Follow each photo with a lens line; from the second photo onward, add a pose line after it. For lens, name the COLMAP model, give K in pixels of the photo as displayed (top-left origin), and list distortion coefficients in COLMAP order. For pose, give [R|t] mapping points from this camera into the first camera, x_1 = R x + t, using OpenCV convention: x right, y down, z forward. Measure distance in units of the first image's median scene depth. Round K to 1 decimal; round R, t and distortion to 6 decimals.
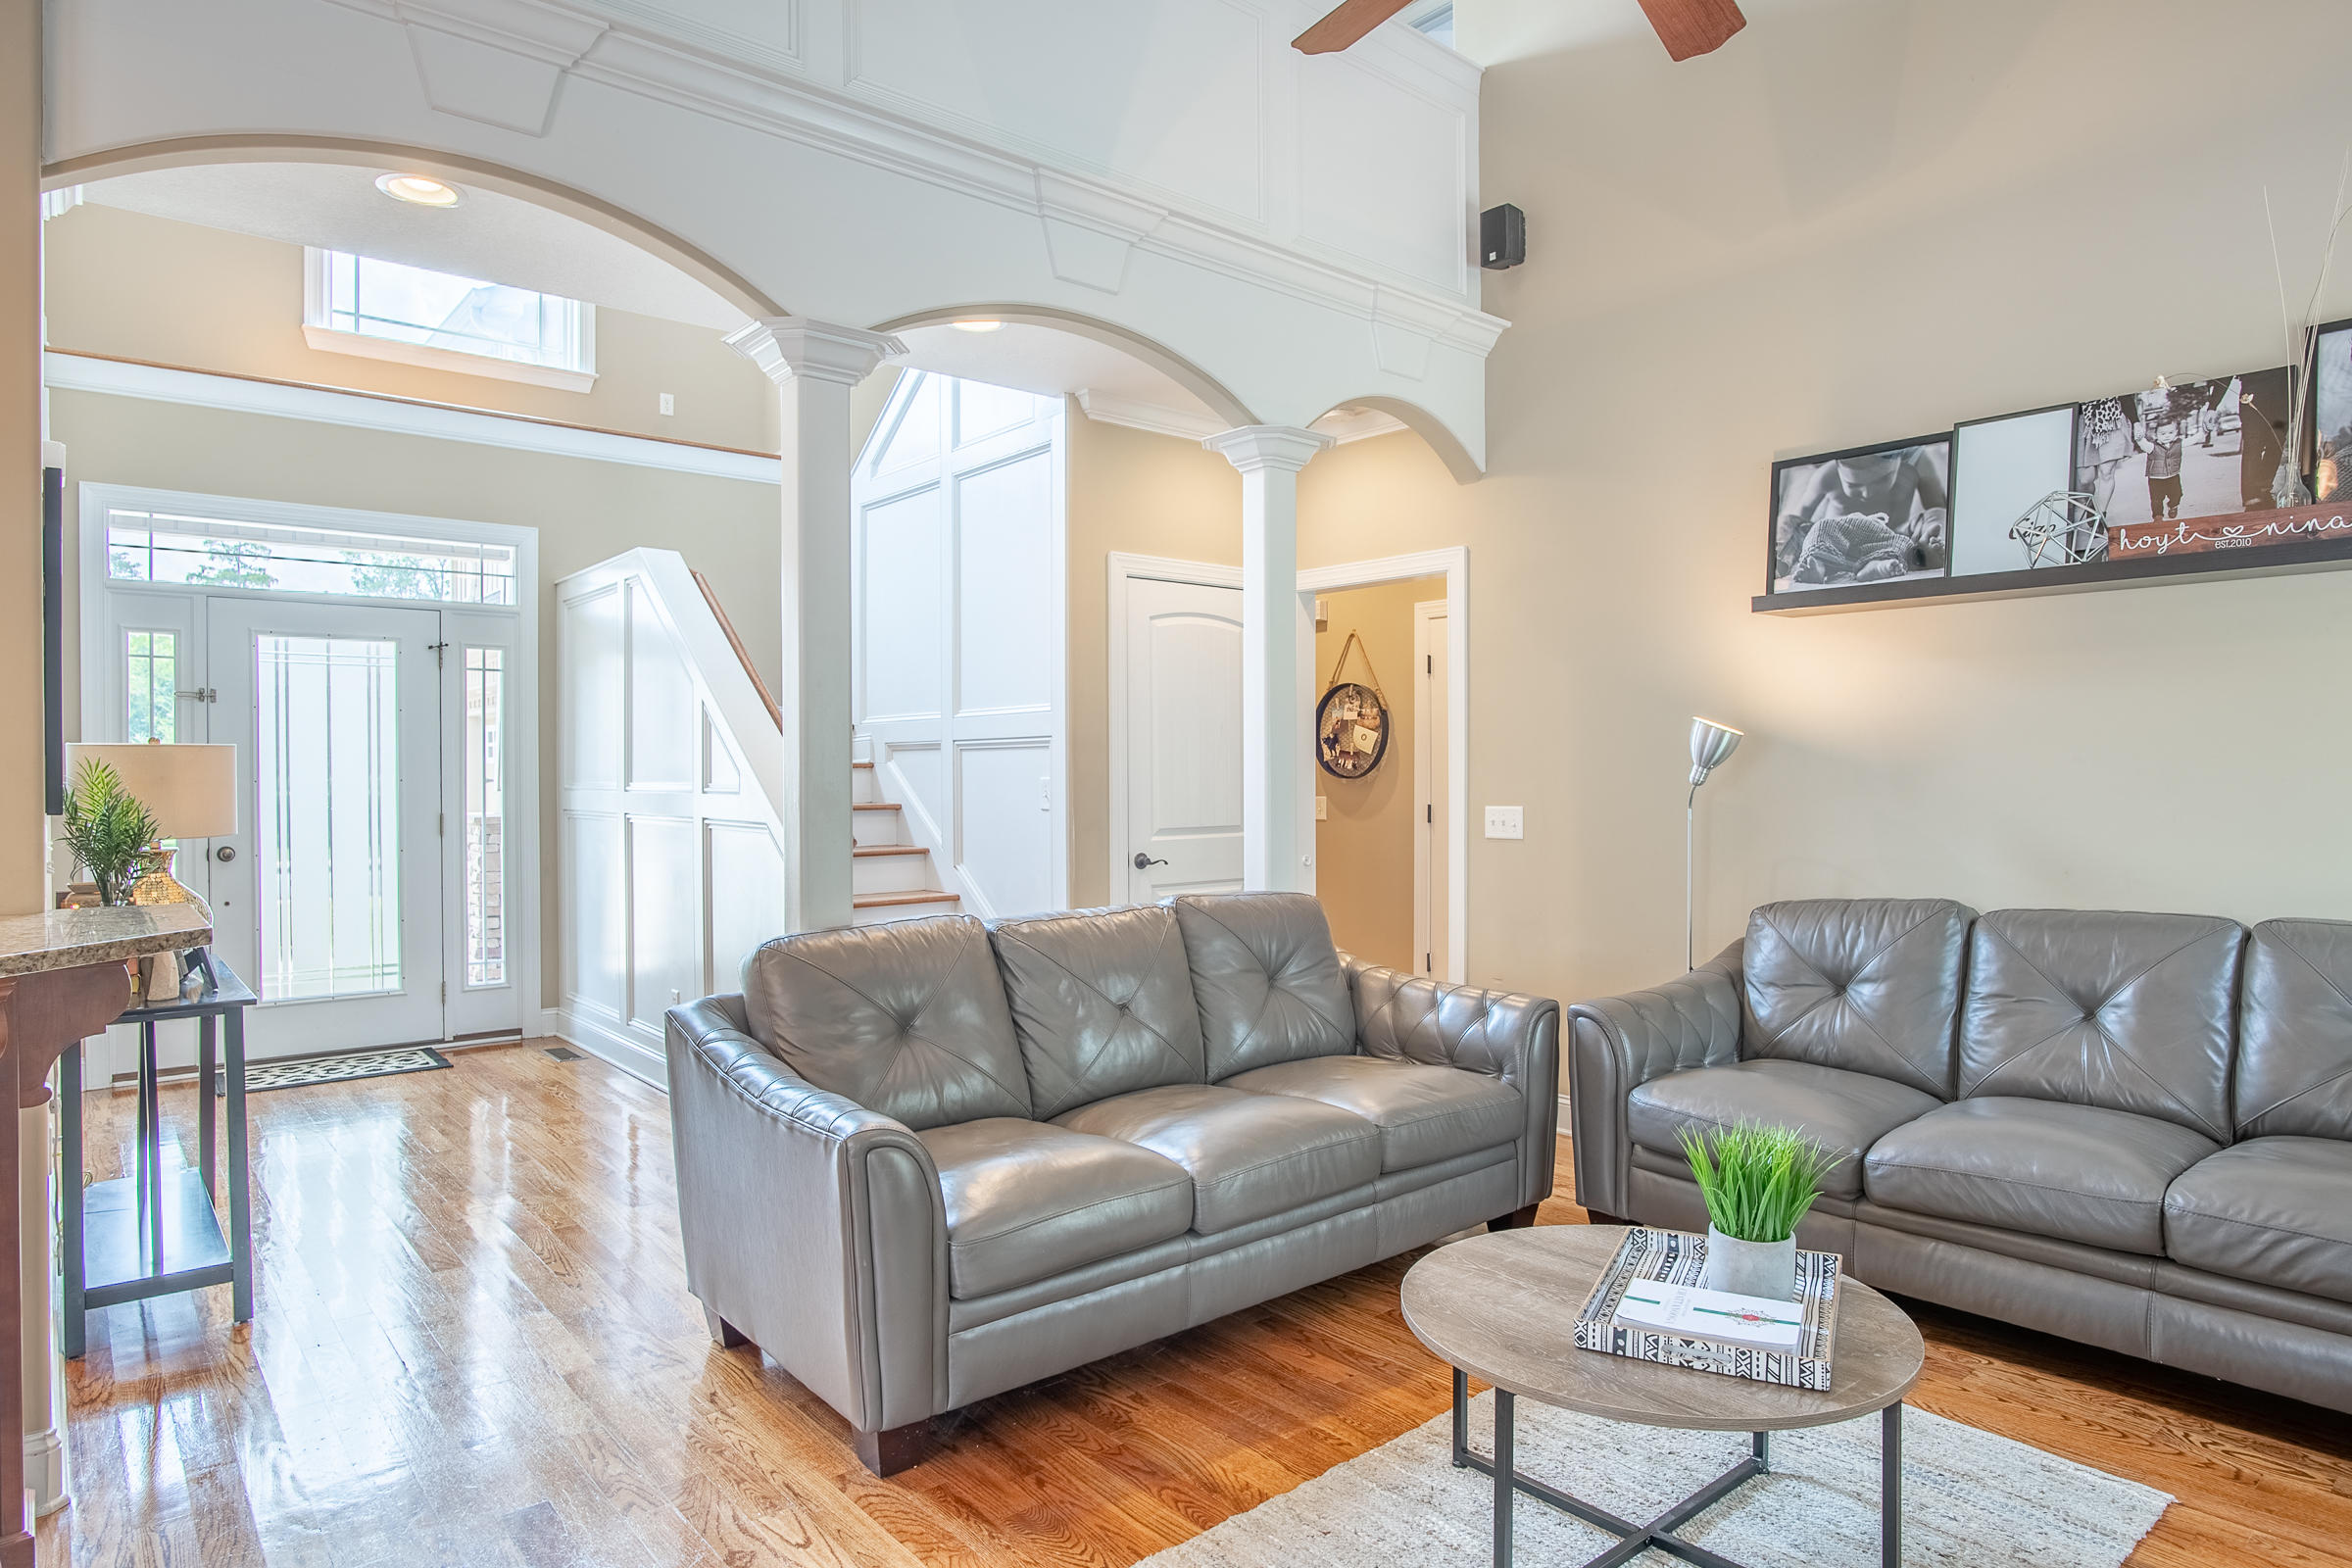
lens RADIAL K [[1359.9, 0, 1177.8], [0, 1359.9, 792.4], [0, 0, 1]] dist [-0.030508, 0.011045]
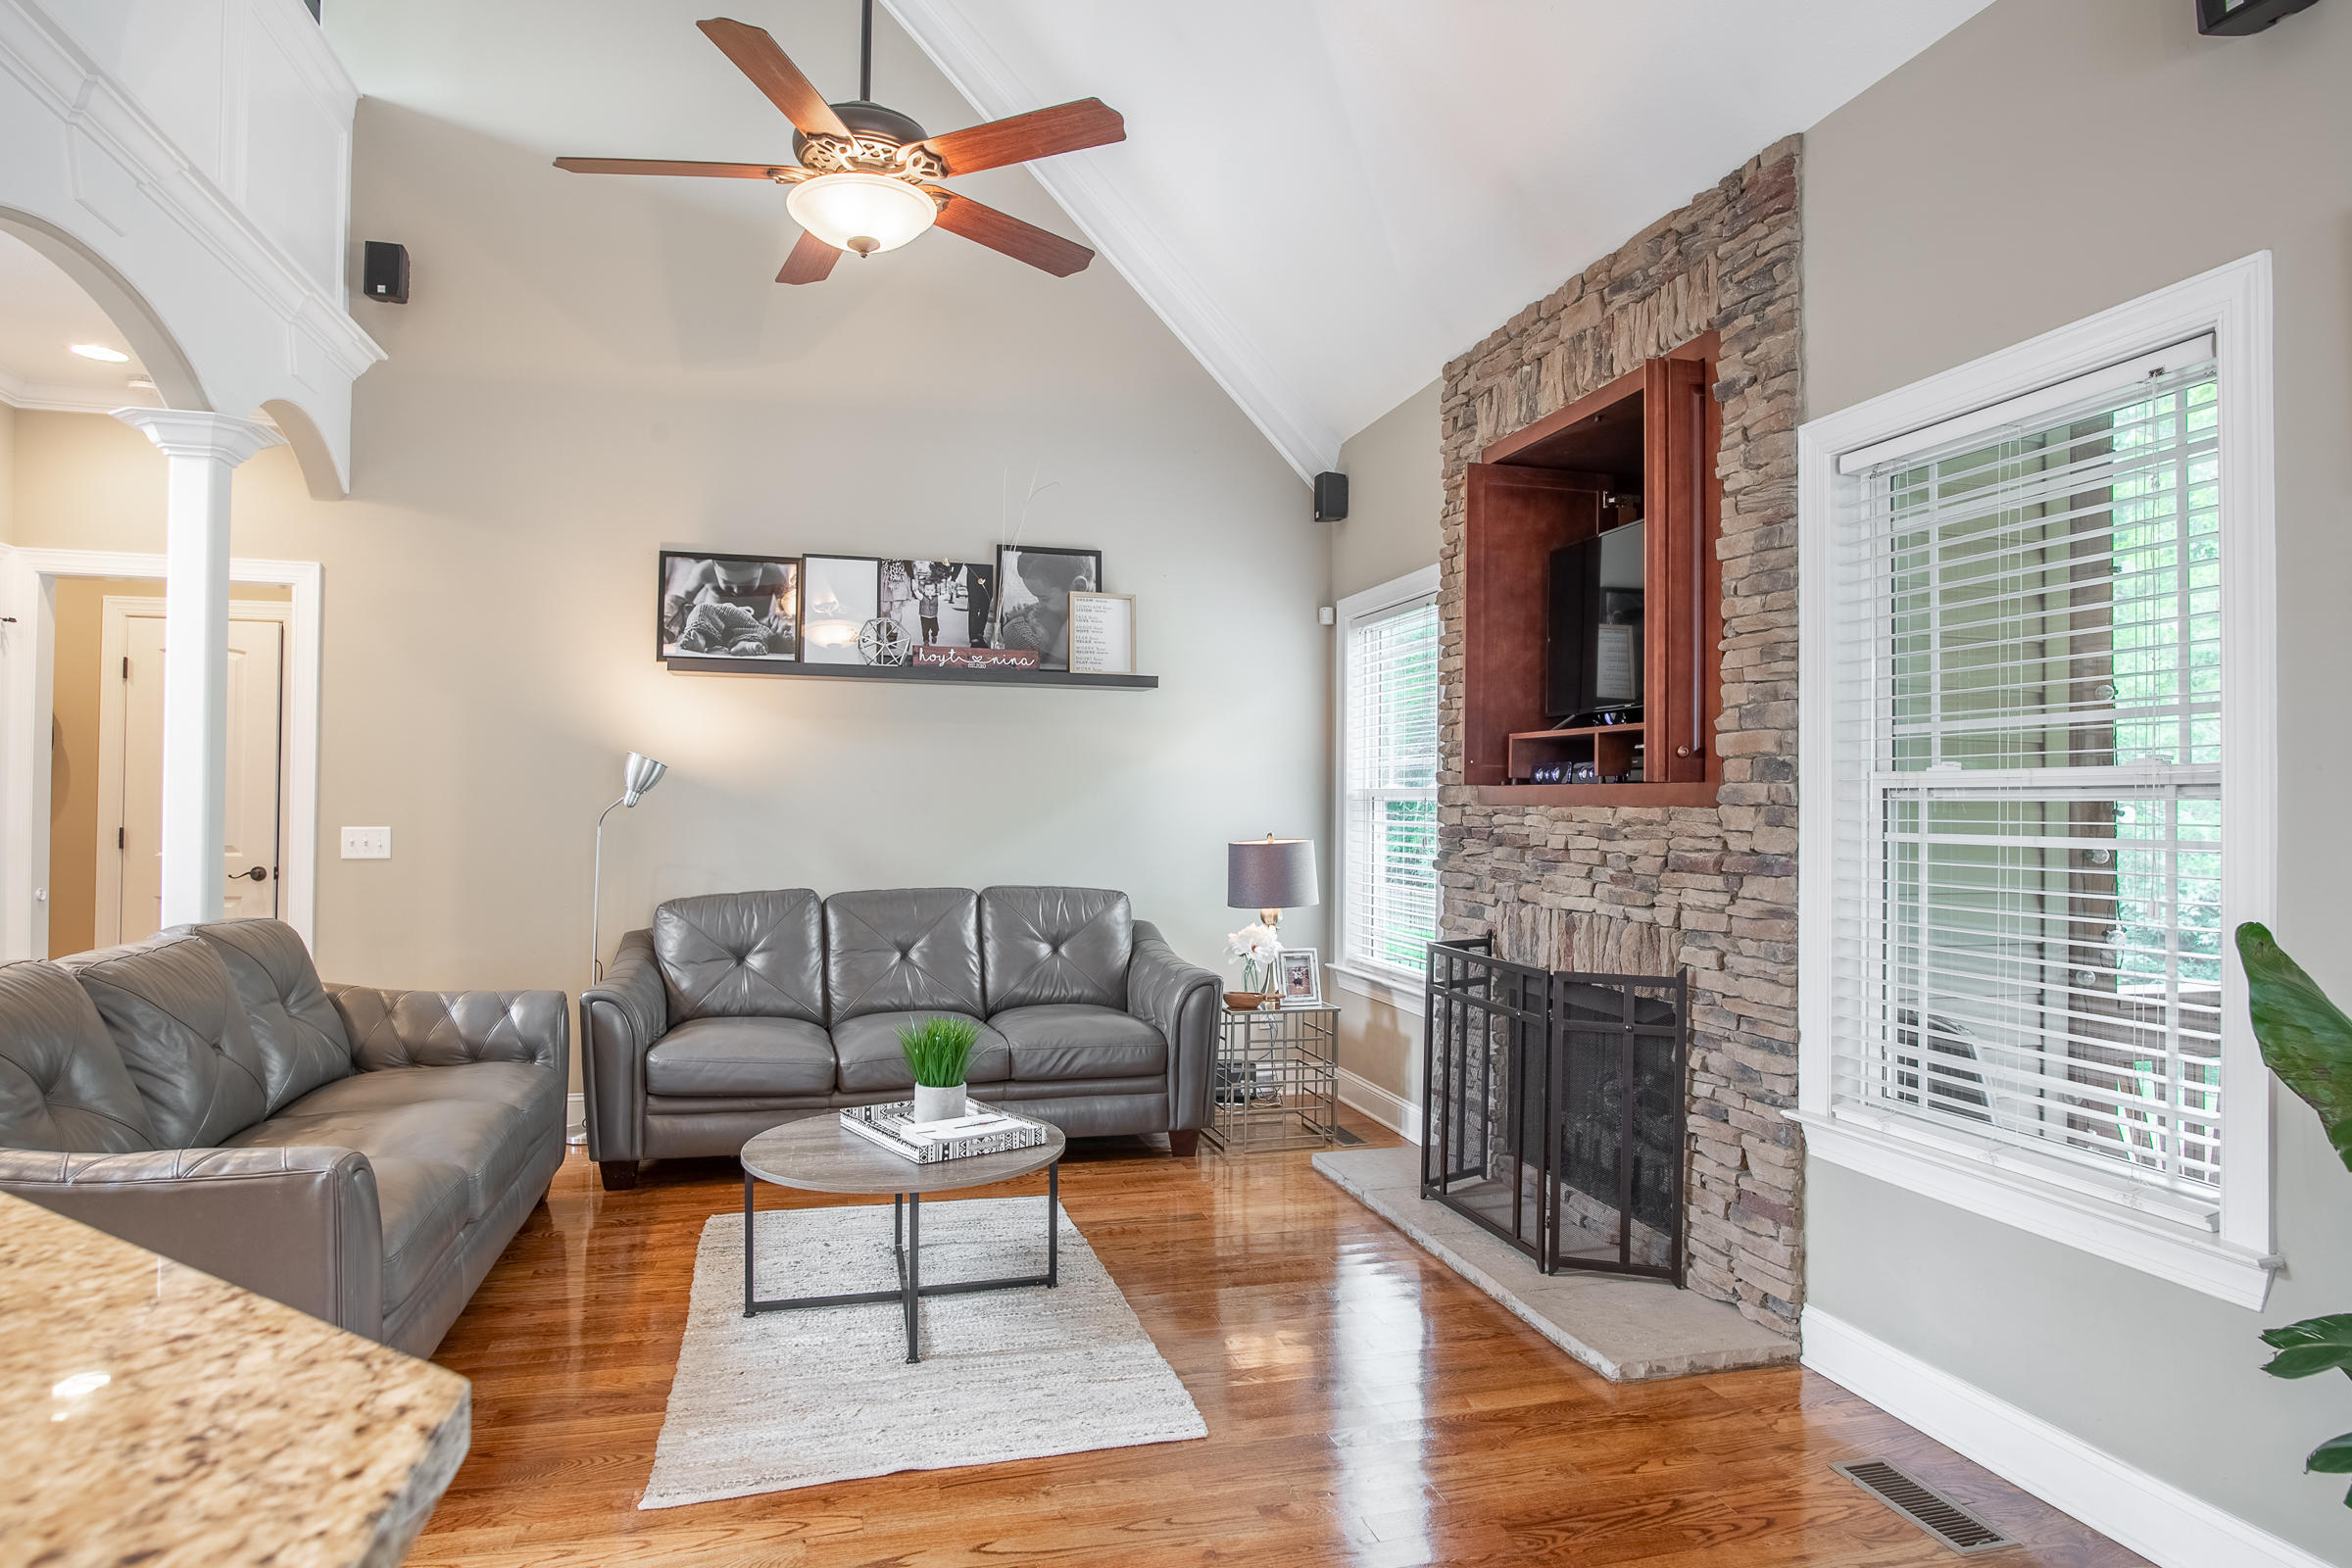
lens RADIAL K [[1359.9, 0, 1174.3], [0, 1359.9, 793.7], [0, 0, 1]] dist [-0.030508, 0.011045]
pose [[0.432673, 0.016993, 0.901391, -0.540767], [0.000785, 0.999815, -0.019225, 0.007099], [-0.901551, 0.009025, 0.432579, 0.029474]]
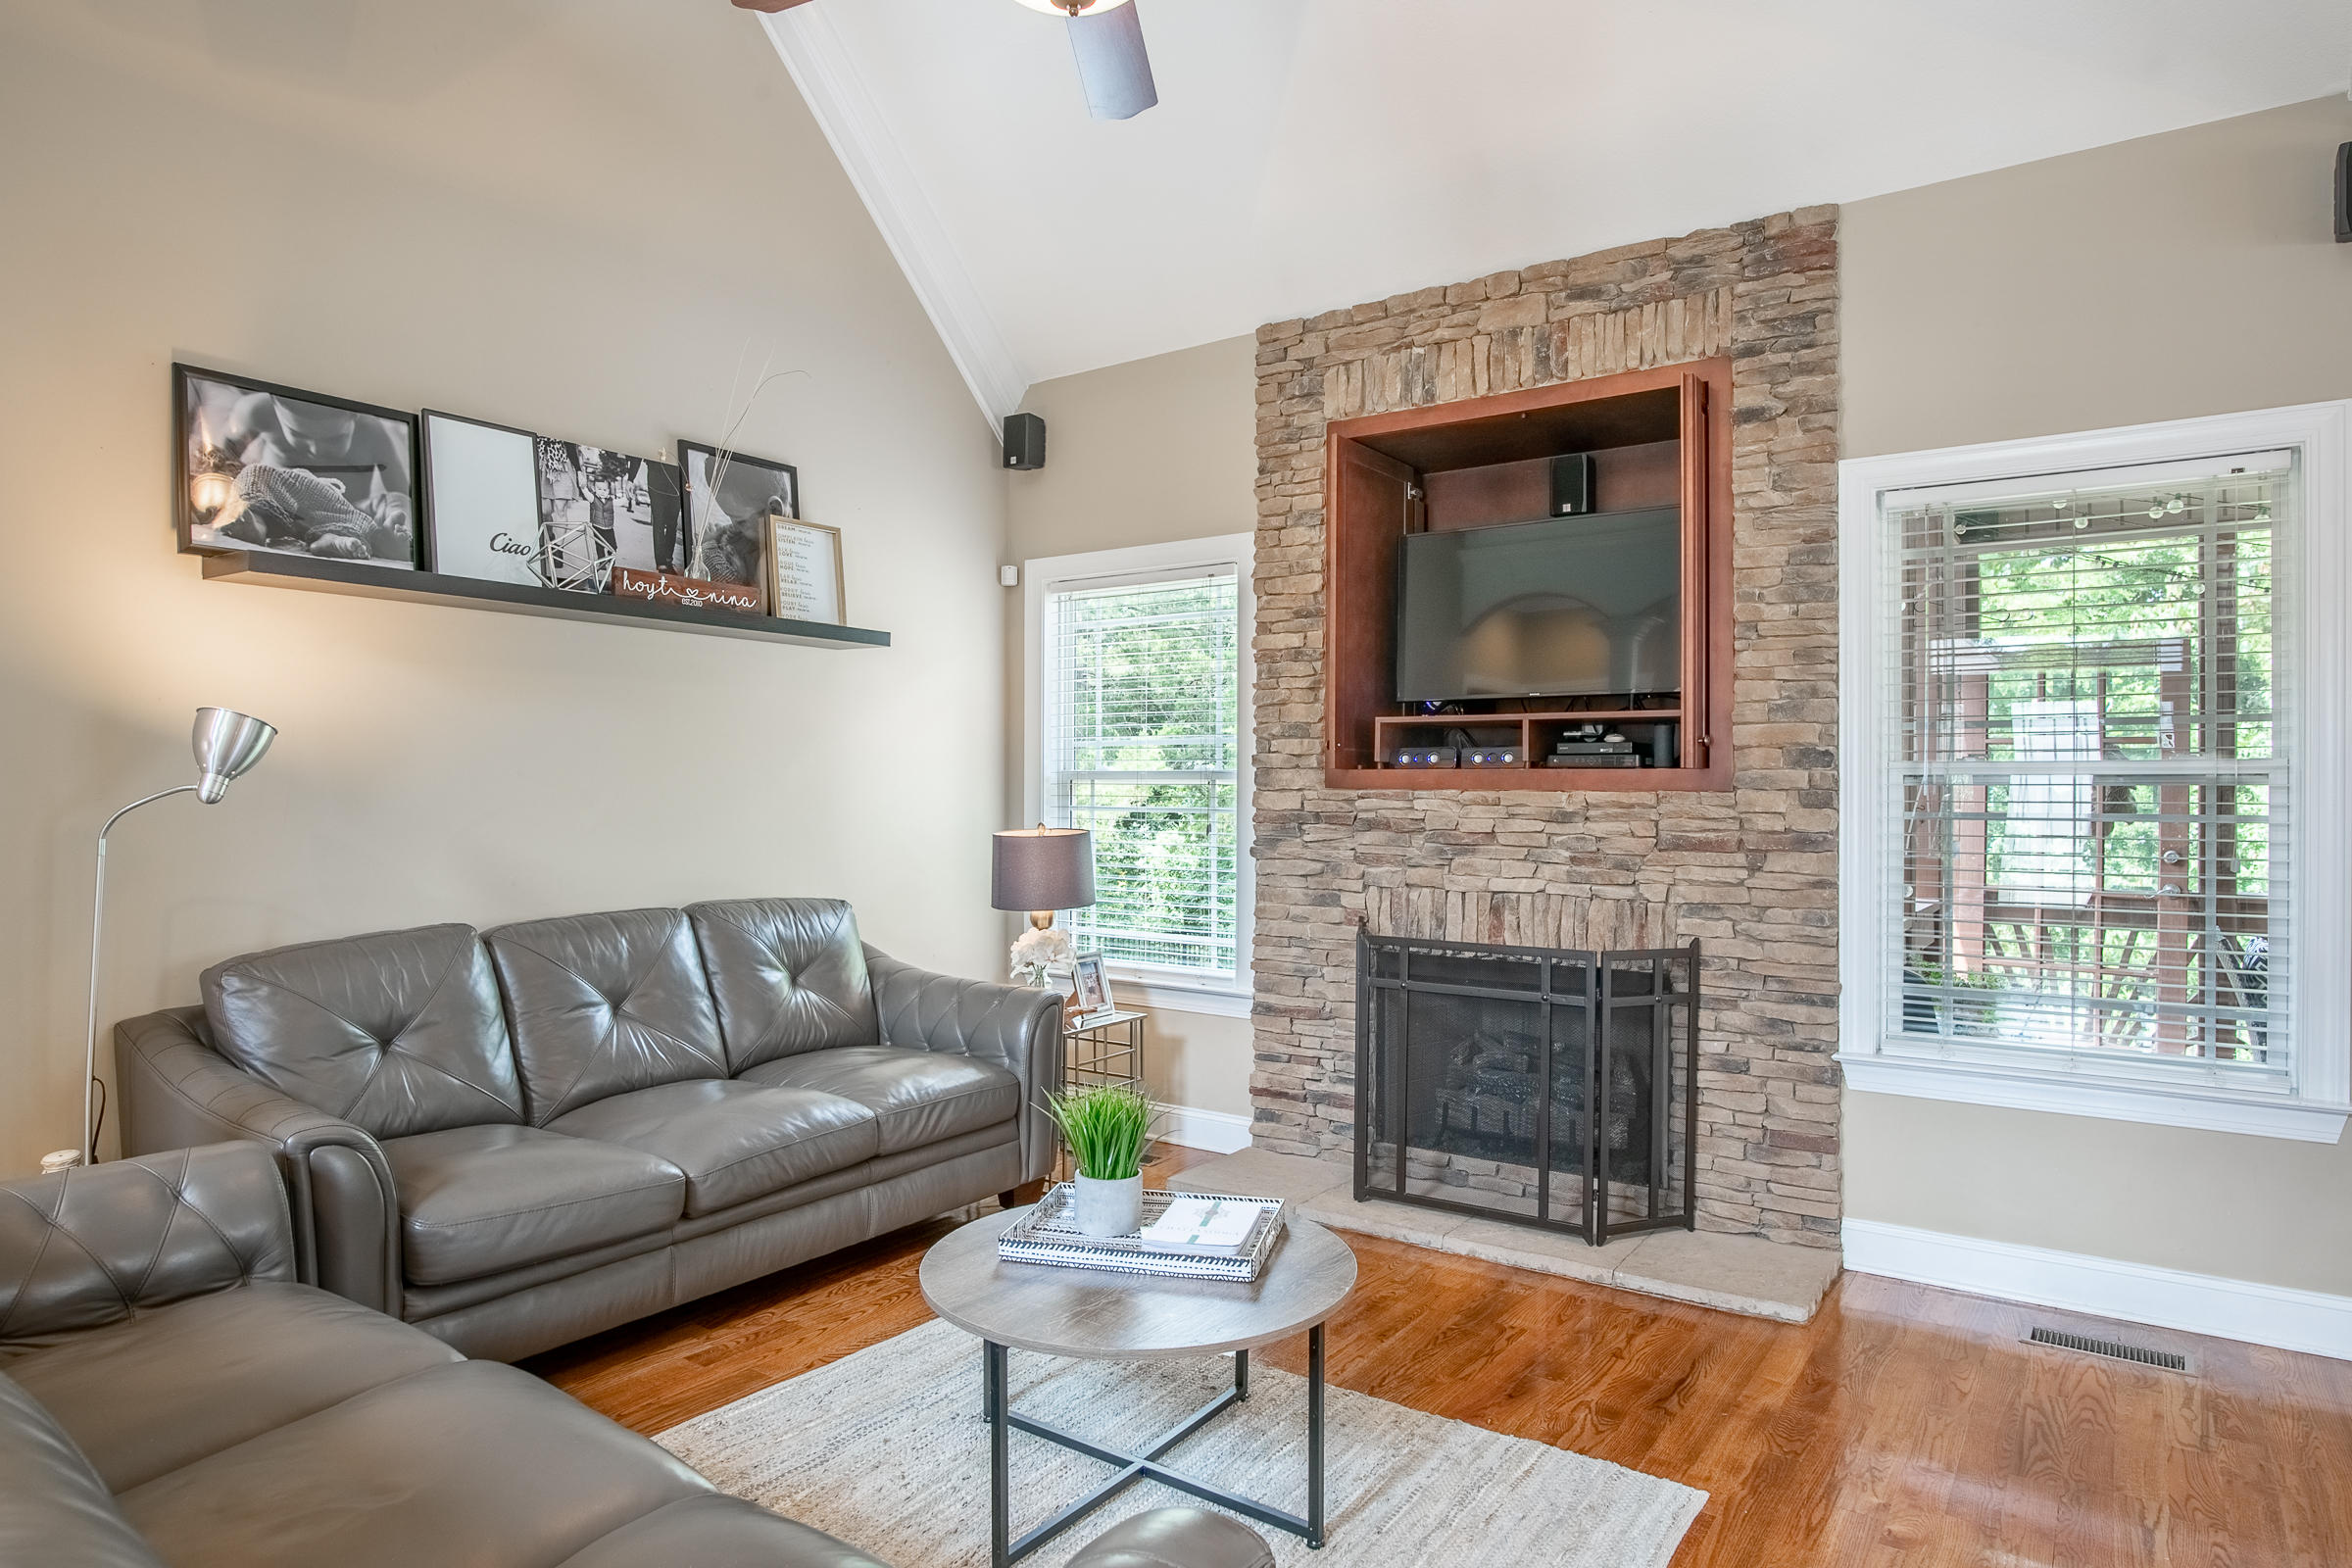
lens RADIAL K [[1359.9, 0, 1175.3], [0, 1359.9, 792.6], [0, 0, 1]] dist [-0.030508, 0.011045]
pose [[-0.240827, 0.000717, 0.970568, -0.443644], [0.011552, 0.999931, 0.002128, -0.006750], [-0.970499, 0.011725, -0.240818, 0.727686]]
